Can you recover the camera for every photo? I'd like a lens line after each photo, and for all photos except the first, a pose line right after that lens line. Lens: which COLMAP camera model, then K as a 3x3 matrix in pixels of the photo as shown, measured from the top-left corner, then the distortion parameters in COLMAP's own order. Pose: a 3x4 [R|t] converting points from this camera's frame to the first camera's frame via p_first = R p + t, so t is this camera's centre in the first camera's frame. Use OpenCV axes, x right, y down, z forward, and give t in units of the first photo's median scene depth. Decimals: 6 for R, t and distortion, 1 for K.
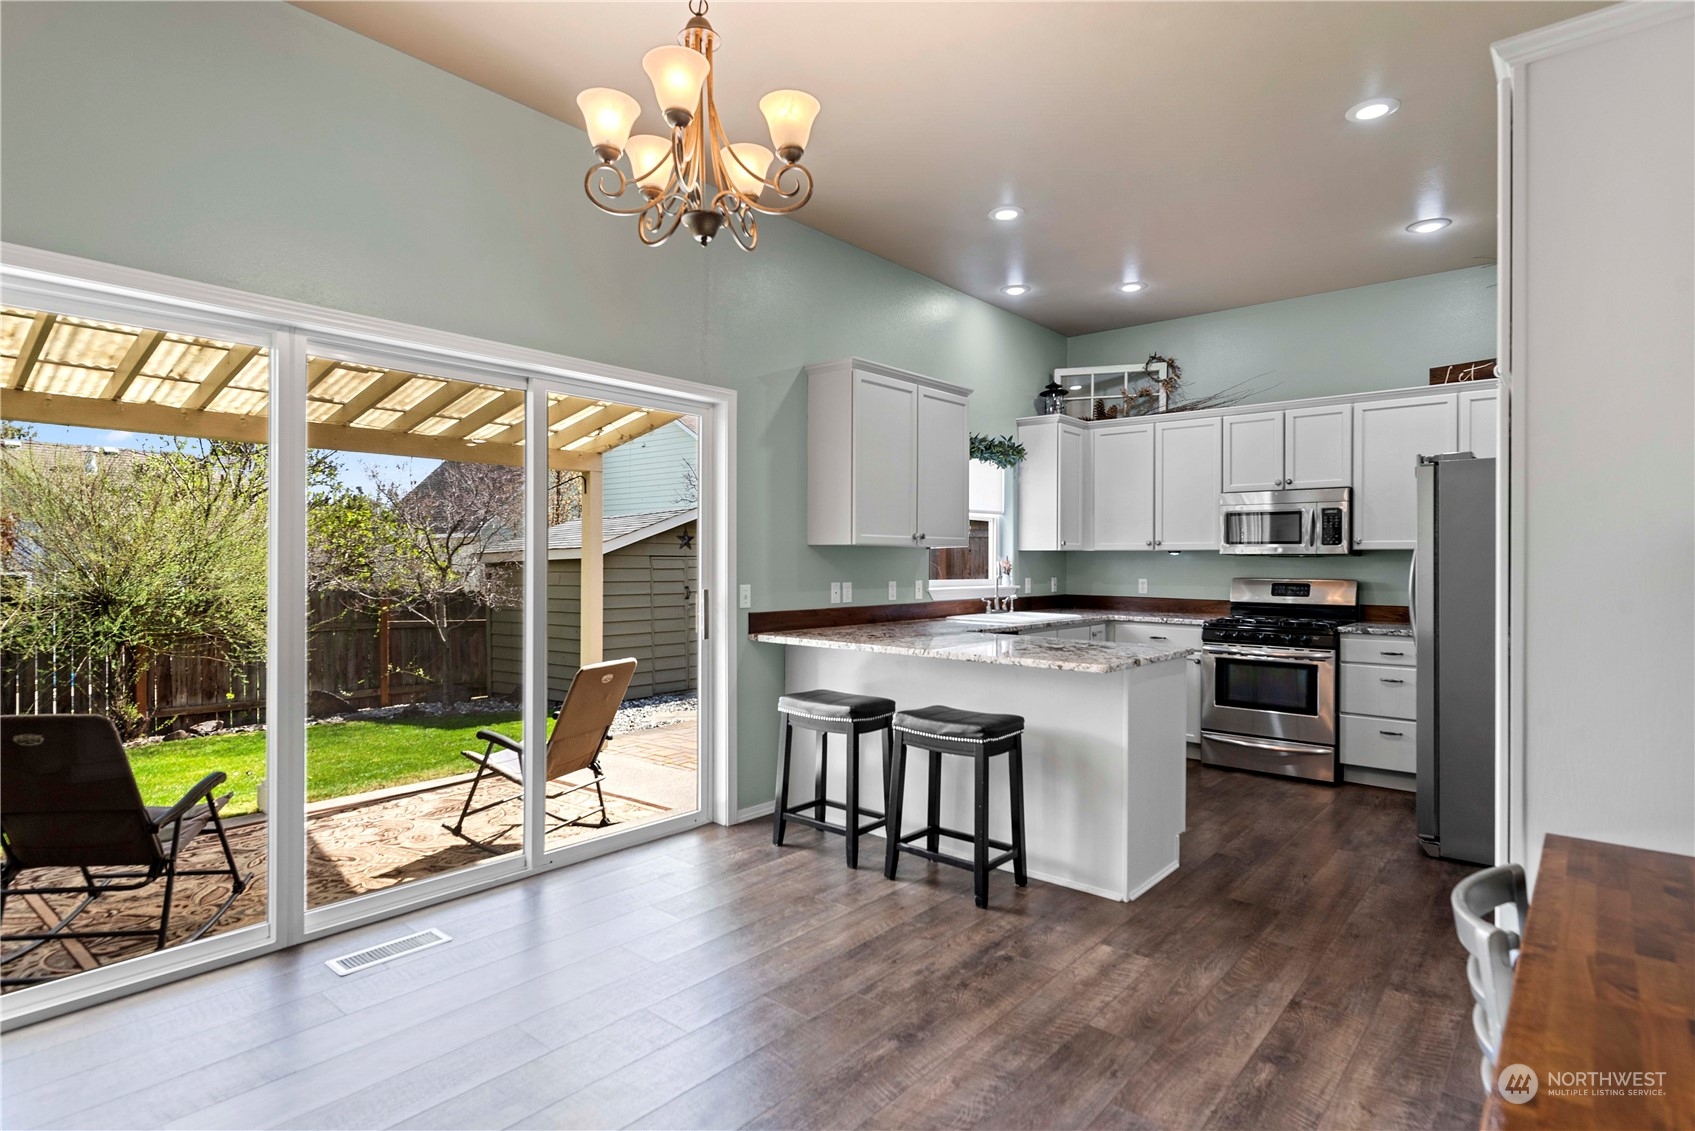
lens RADIAL K [[868.8, 0, 854.9], [0, 868.8, 559.0], [0, 0, 1]] dist [0.004357, -0.000364]
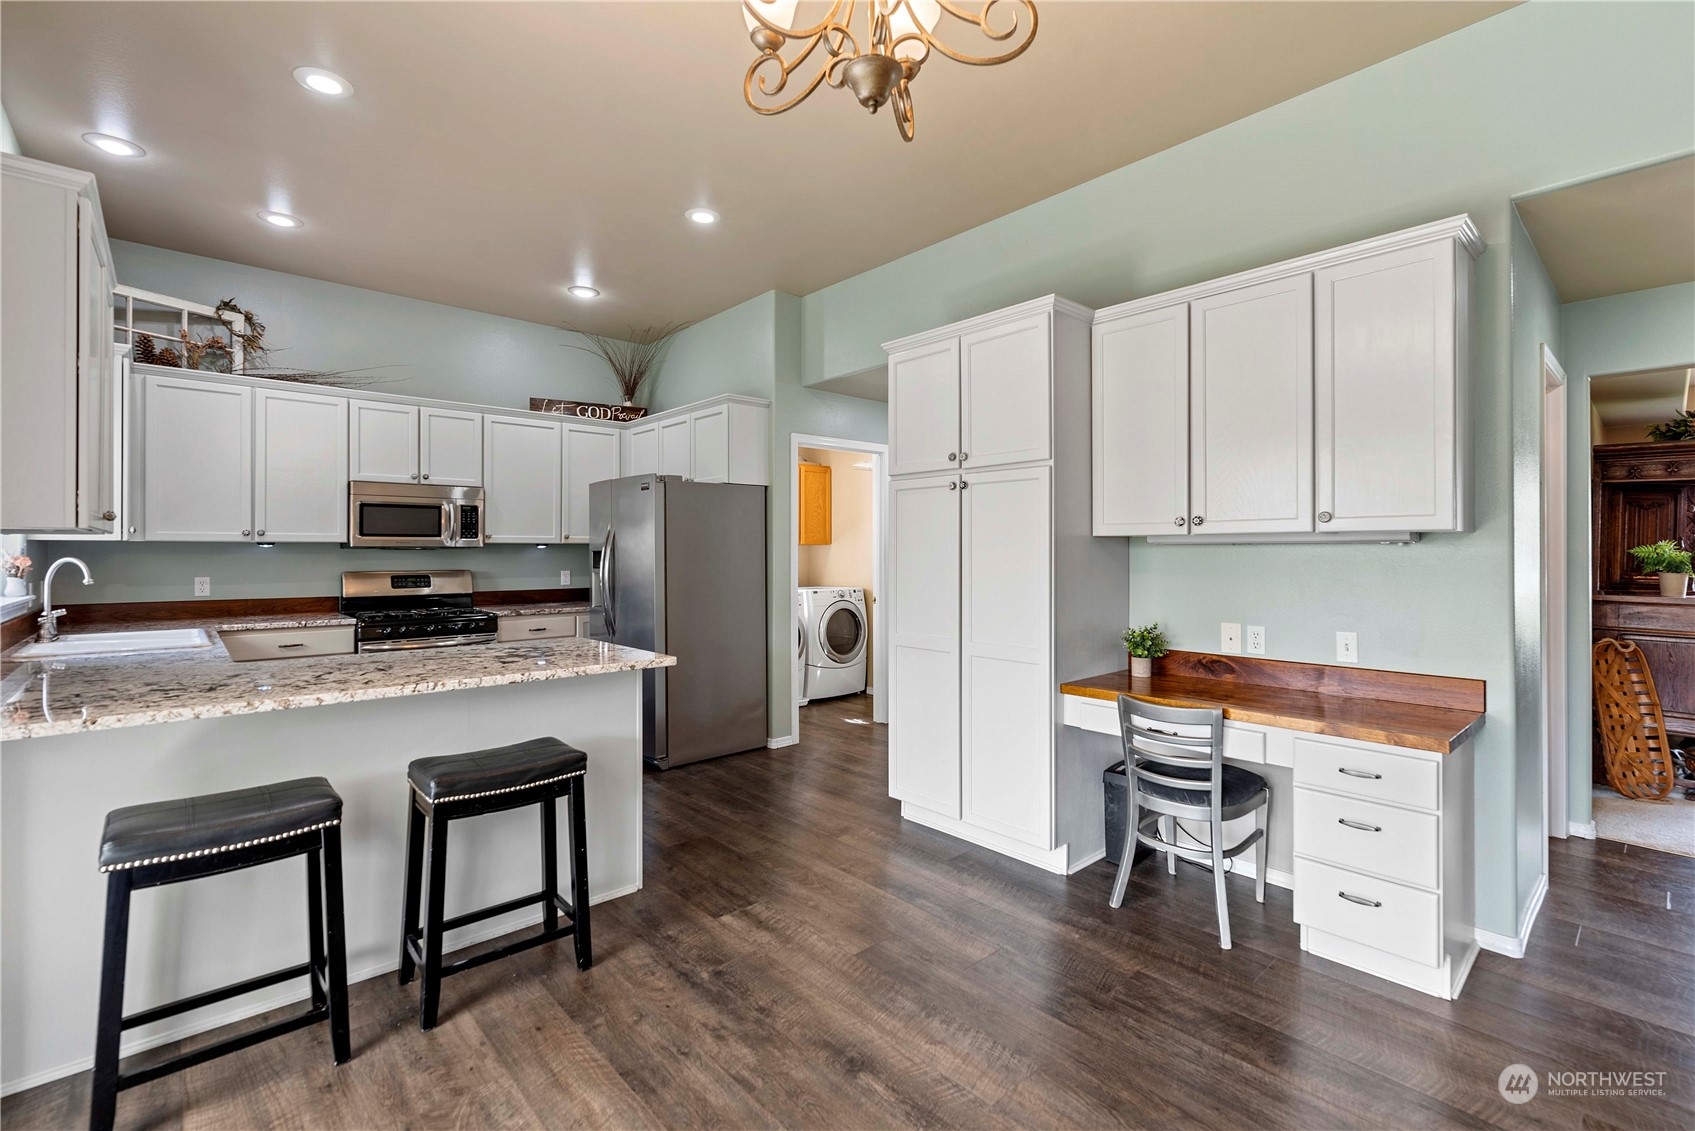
lens RADIAL K [[747.3, 0, 854.7], [0, 747.3, 547.6], [0, 0, 1]] dist [0.000889, 0.000088]
pose [[0.128503, 0.001403, 0.991708, -0.309700], [0.001754, 0.999997, -0.001642, -0.002212], [-0.991708, 0.001951, 0.128500, 0.375307]]
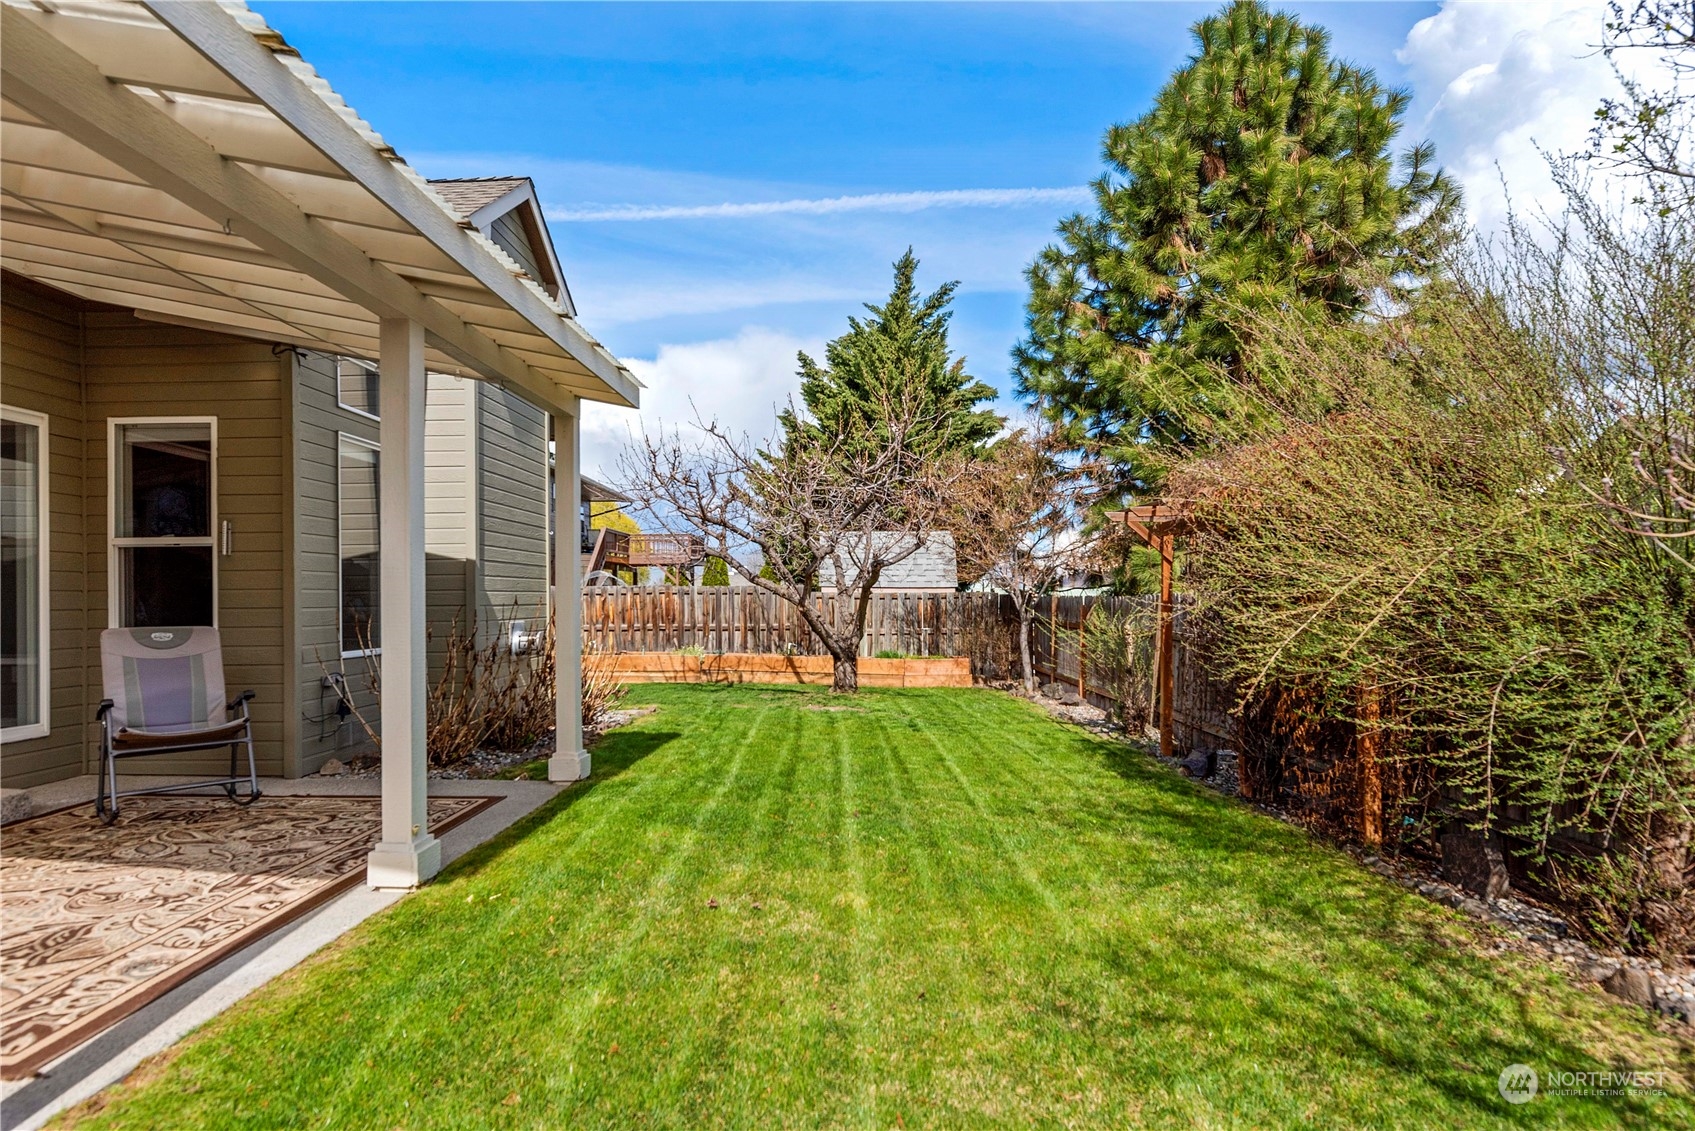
lens RADIAL K [[903.7, 0, 854.2], [0, 903.7, 588.9], [0, 0, 1]] dist [-0.000702, -0.000982]
pose [[-0.774008, -0.004286, -0.633161, -0.509189], [0.005498, 0.999894, -0.013490, 0.080235], [0.633151, -0.013922, -0.773903, 1.796368]]
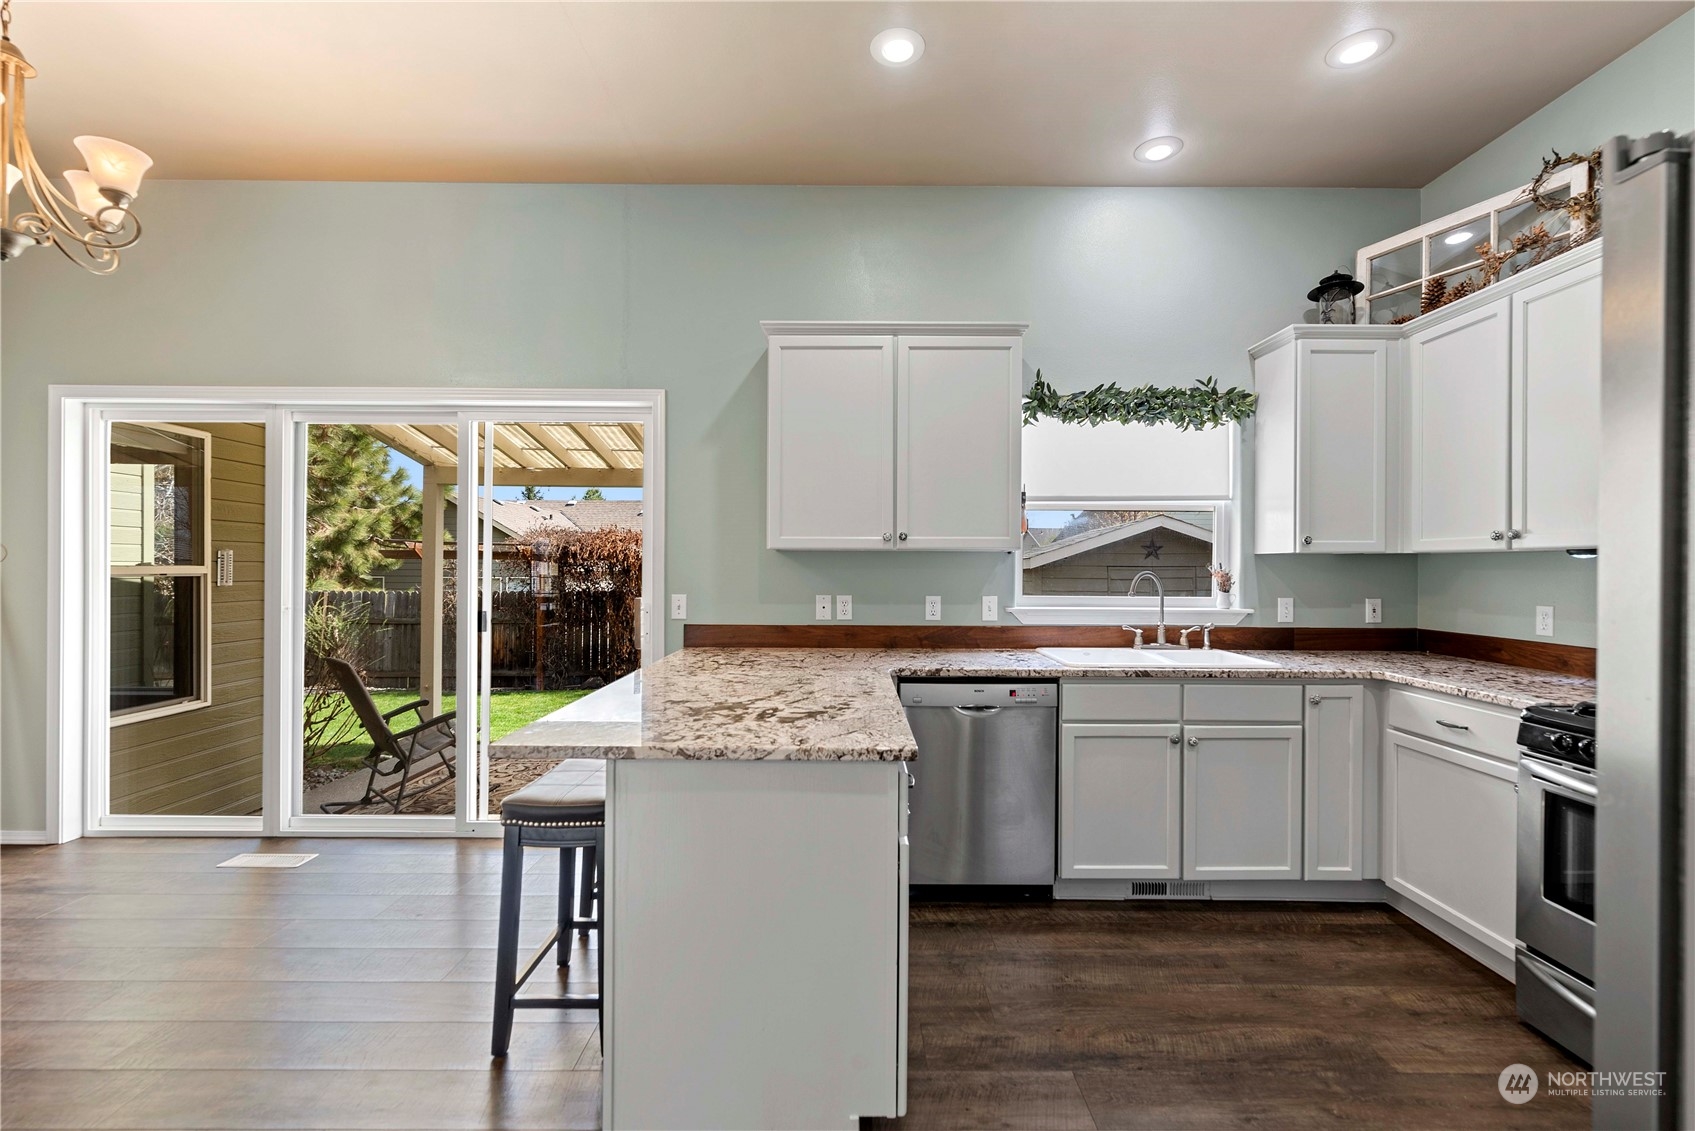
lens RADIAL K [[732.7, 0, 852.4], [0, 732.7, 570.0], [0, 0, 1]] dist [0.006107, 0.000297]
pose [[0.651465, 0.000590, -0.758678, 0.457380], [-0.001334, 0.999999, -0.000368, 0.002710], [0.758678, 0.001252, 0.651465, 0.478148]]
